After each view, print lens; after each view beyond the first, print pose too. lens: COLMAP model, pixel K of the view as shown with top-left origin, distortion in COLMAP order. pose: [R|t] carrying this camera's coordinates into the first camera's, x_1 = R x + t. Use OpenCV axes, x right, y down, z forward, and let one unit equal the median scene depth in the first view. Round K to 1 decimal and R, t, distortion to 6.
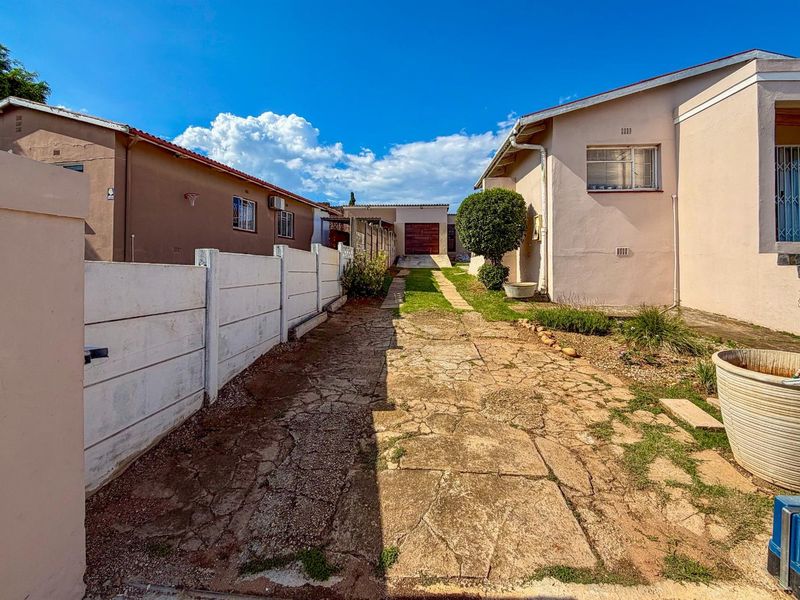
lens RADIAL K [[358.3, 0, 397.7], [0, 358.3, 262.2], [0, 0, 1]] dist [0.000737, 0.000082]
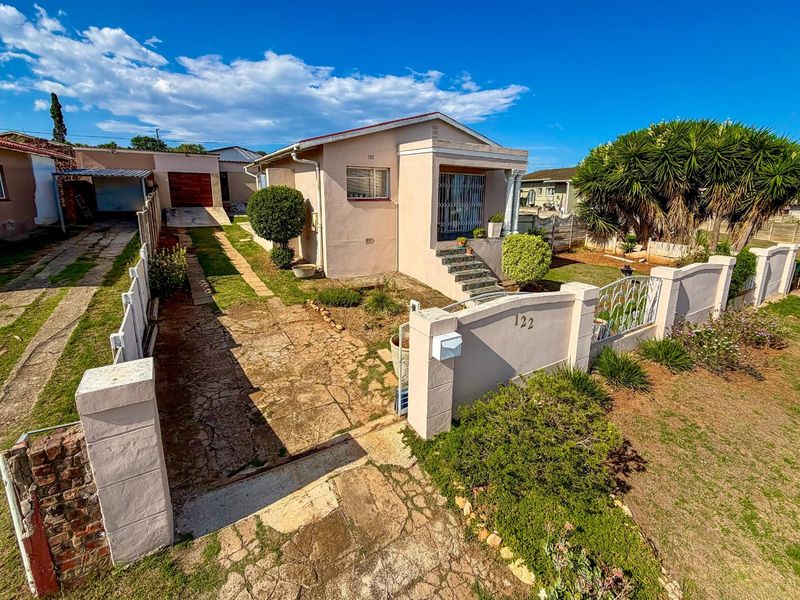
lens RADIAL K [[358.0, 0, 397.3], [0, 358.0, 270.4], [0, 0, 1]] dist [0.001123, 0.000270]
pose [[0.816391, -0.116198, 0.565689, -0.148819], [-0.014950, 0.974968, 0.221843, -0.242718], [-0.577306, -0.189568, 0.794218, -0.301991]]
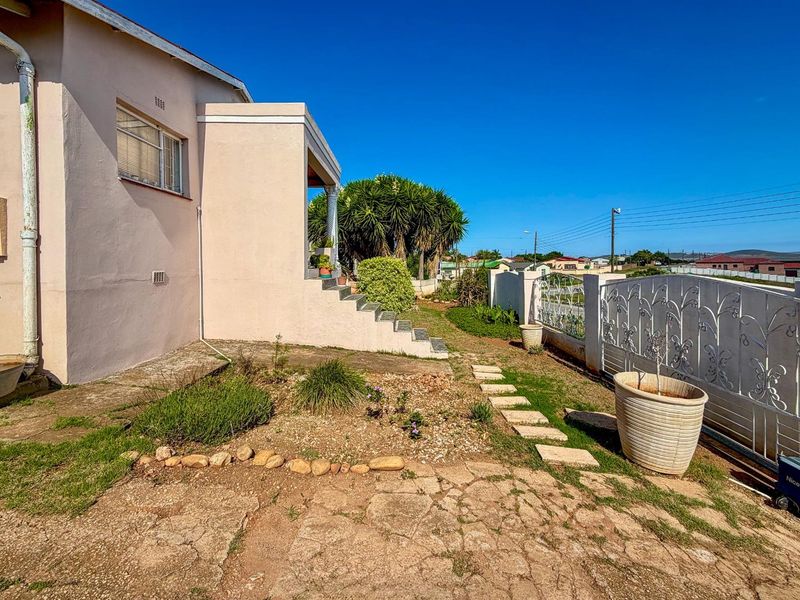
lens RADIAL K [[358.3, 0, 397.7], [0, 358.3, 262.2], [0, 0, 1]] dist [0.000737, 0.000082]
pose [[-0.058600, 0.002200, 0.998279, -0.082572], [-0.001240, 0.999997, -0.002276, -0.056629], [-0.998281, -0.001372, -0.058597, 0.582104]]
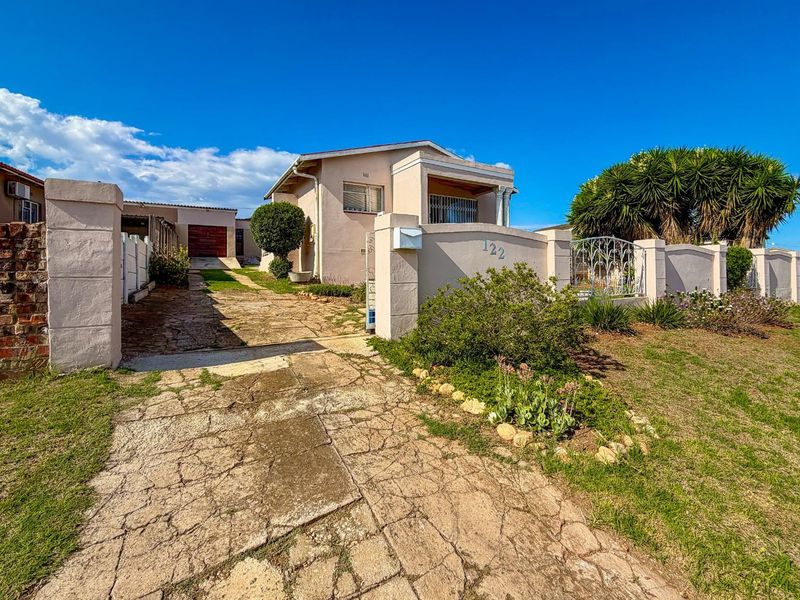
lens RADIAL K [[358.8, 0, 397.2], [0, 358.8, 272.0], [0, 0, 1]] dist [0.001145, -0.000183]
pose [[0.838617, -0.004753, 0.544701, -0.112759], [0.003605, 0.999988, 0.003175, 0.058934], [-0.544709, -0.000699, 0.838625, -0.407645]]
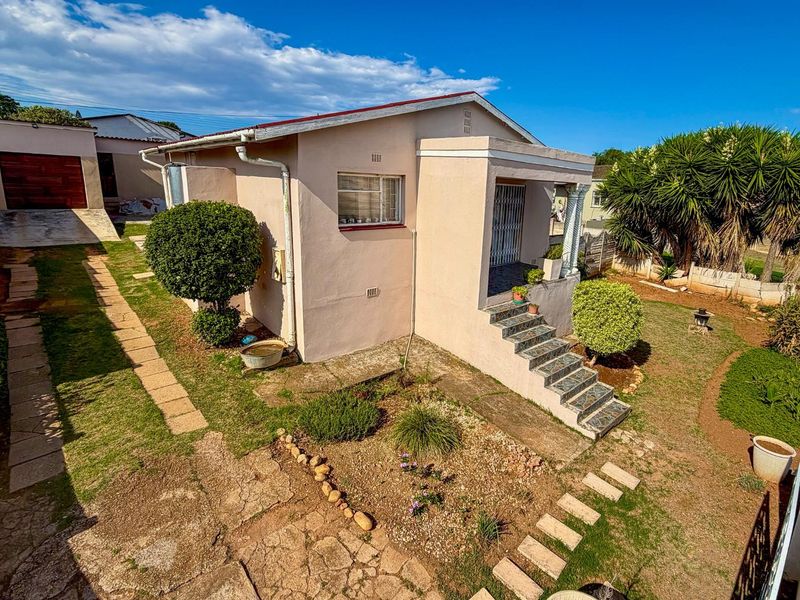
lens RADIAL K [[404.3, 0, 442.6], [0, 404.3, 273.6], [0, 0, 1]] dist [0.000125, 0.000550]
pose [[0.665806, -0.136090, 0.733609, -0.017767], [-0.050340, 0.972791, 0.226148, -0.323148], [-0.744425, -0.187501, 0.640839, 0.194566]]
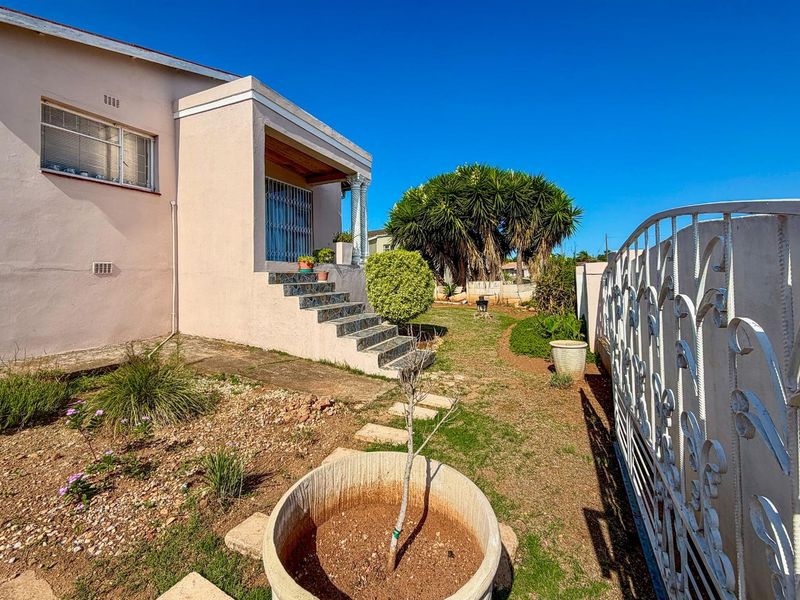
lens RADIAL K [[358.3, 0, 397.7], [0, 358.3, 262.2], [0, 0, 1]] dist [0.000737, 0.000082]
pose [[0.346435, 0.025662, 0.937723, 0.169232], [0.013032, 0.999398, -0.032165, -0.011278], [-0.937984, 0.023364, 0.345891, 0.219133]]
